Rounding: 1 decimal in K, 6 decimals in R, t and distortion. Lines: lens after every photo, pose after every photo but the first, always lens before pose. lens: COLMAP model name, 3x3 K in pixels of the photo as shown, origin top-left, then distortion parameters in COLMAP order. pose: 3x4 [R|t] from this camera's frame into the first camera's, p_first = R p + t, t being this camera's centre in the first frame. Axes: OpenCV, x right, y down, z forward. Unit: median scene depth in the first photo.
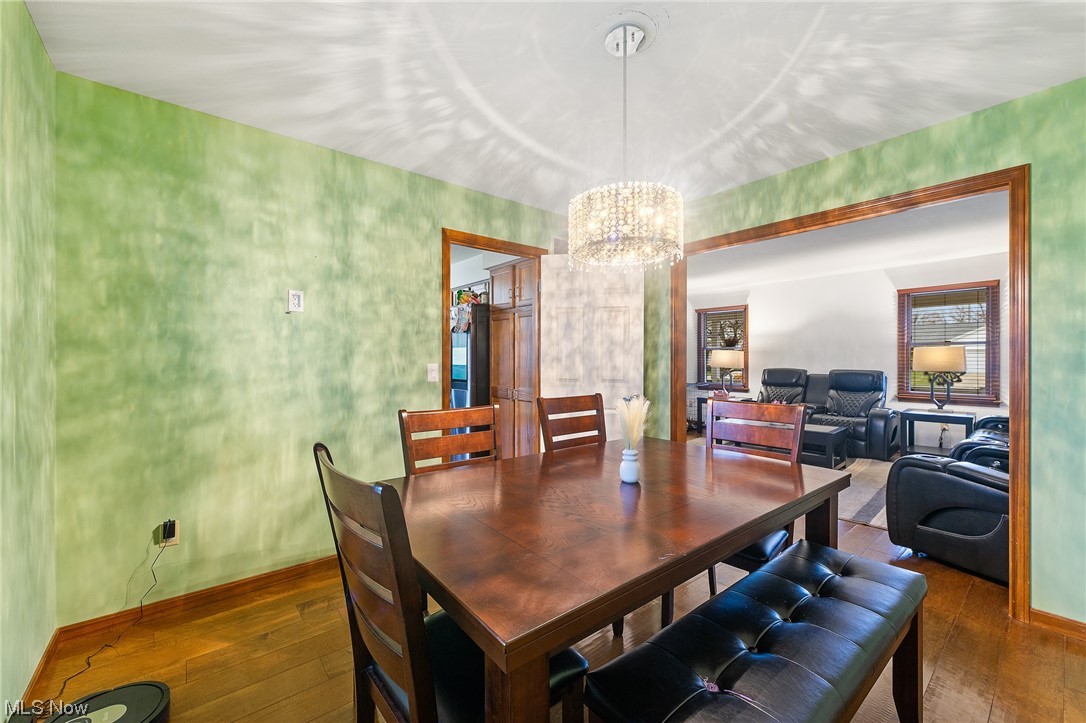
lens RADIAL K [[434.1, 0, 543.1], [0, 434.1, 361.0], [0, 0, 1]] dist [0.000871, 0.000029]
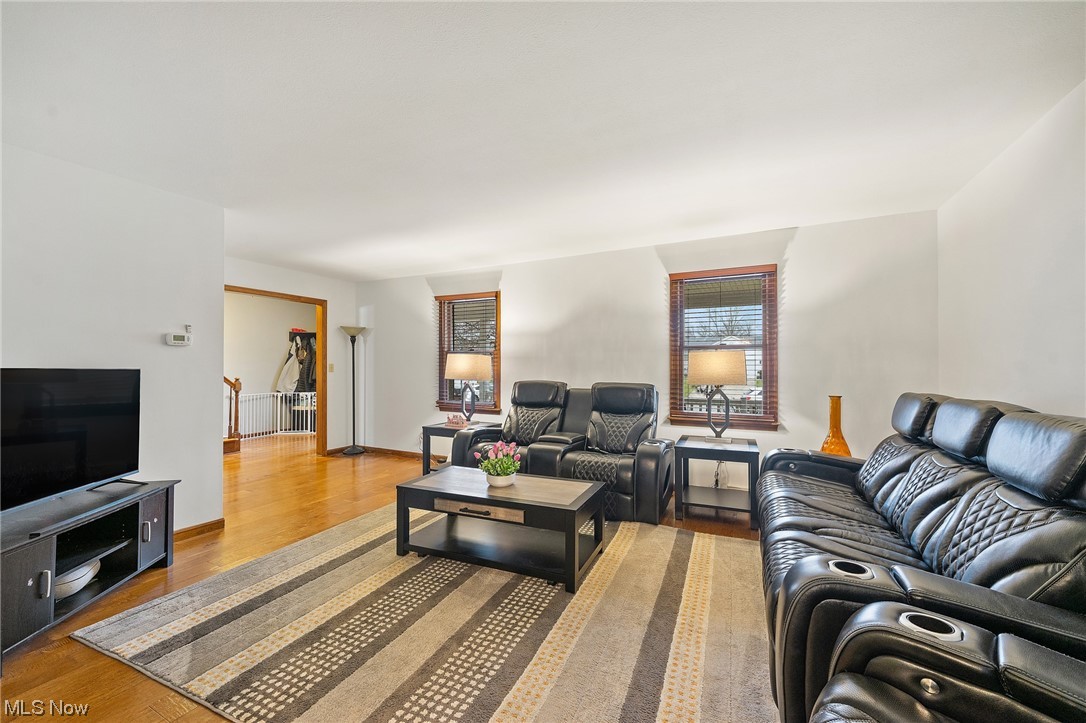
lens RADIAL K [[434.1, 0, 544.0], [0, 434.1, 362.1], [0, 0, 1]] dist [0.000871, 0.000029]
pose [[0.916663, 0.001616, 0.399657, 0.325823], [0.002173, 0.999957, -0.009028, -0.007643], [-0.399654, 0.009144, 0.916620, 0.409631]]
